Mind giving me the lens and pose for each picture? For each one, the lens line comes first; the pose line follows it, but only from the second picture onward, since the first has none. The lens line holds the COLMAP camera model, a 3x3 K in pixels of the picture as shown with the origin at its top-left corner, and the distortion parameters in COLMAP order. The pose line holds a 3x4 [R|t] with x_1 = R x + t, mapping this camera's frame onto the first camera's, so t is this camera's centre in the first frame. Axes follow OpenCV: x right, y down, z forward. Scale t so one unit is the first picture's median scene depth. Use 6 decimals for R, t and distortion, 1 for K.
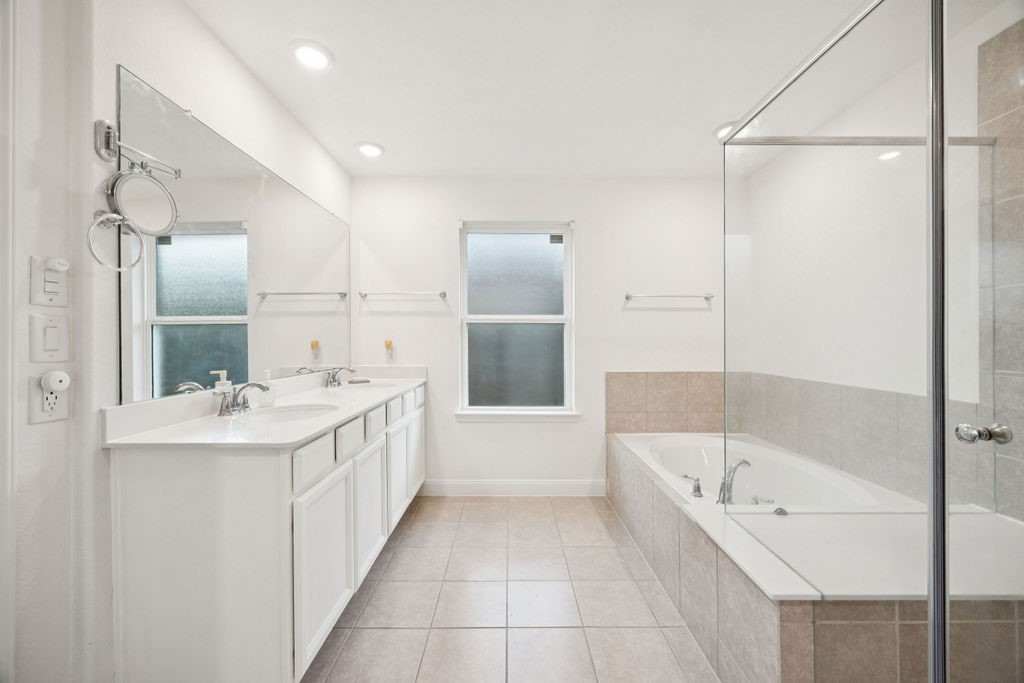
lens RADIAL K [[390.6, 0, 510.5], [0, 390.6, 339.0], [0, 0, 1]] dist [-0.000561, -0.000065]
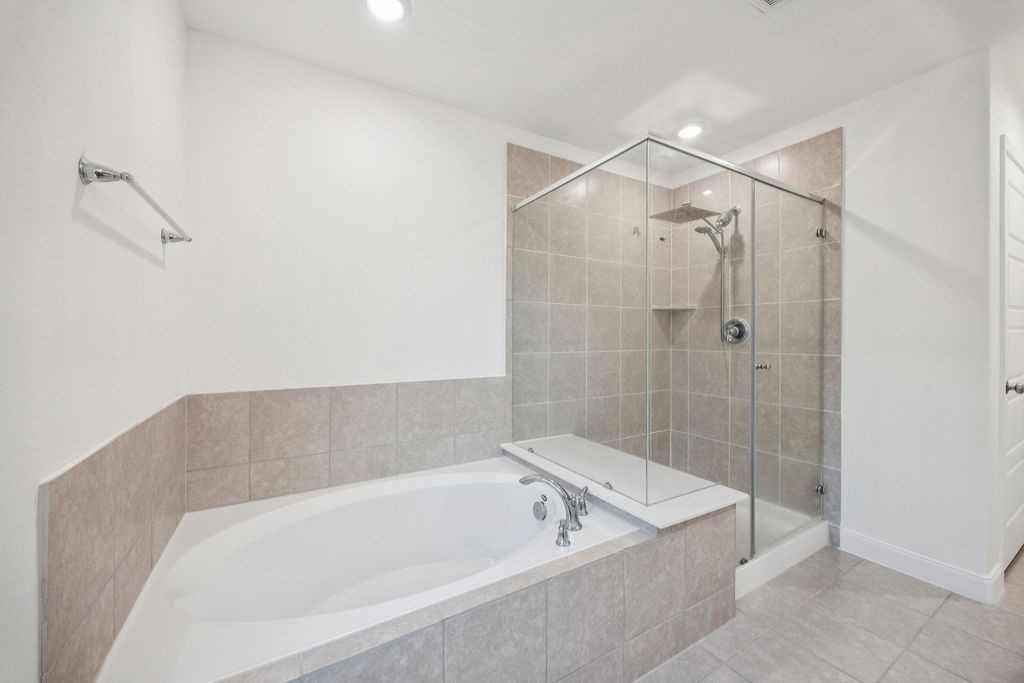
lens RADIAL K [[390.6, 0, 510.5], [0, 390.6, 339.0], [0, 0, 1]] dist [-0.000561, -0.000065]
pose [[-0.504915, 0.003459, 0.863162, -0.106732], [0.004885, 0.999987, -0.001150, 0.018416], [-0.863156, 0.003636, -0.504925, 1.447543]]
